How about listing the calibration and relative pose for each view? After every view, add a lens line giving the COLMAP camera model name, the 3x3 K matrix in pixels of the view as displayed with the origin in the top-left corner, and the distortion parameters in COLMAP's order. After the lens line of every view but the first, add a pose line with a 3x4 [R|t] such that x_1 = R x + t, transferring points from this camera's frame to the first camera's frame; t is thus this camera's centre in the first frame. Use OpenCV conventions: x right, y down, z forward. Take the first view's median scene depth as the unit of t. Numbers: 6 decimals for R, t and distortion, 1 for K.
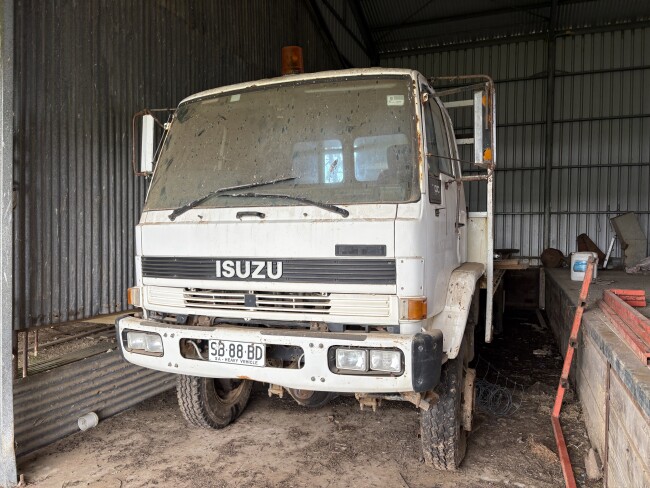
lens RADIAL K [[492.0, 0, 323.1], [0, 492.0, 247.2], [0, 0, 1]] dist [0.038297, -0.047399]
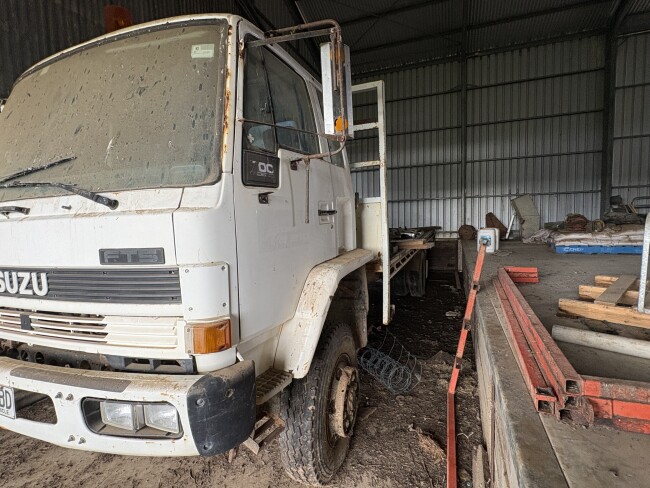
lens RADIAL K [[324.3, 0, 325.9], [0, 324.3, 242.4], [0, 0, 1]] dist [-0.006315, 0.002233]
pose [[0.999321, -0.035995, -0.007822, 0.280506], [0.036342, 0.998086, 0.050033, -0.020670], [0.006006, -0.050284, 0.998717, 0.424304]]
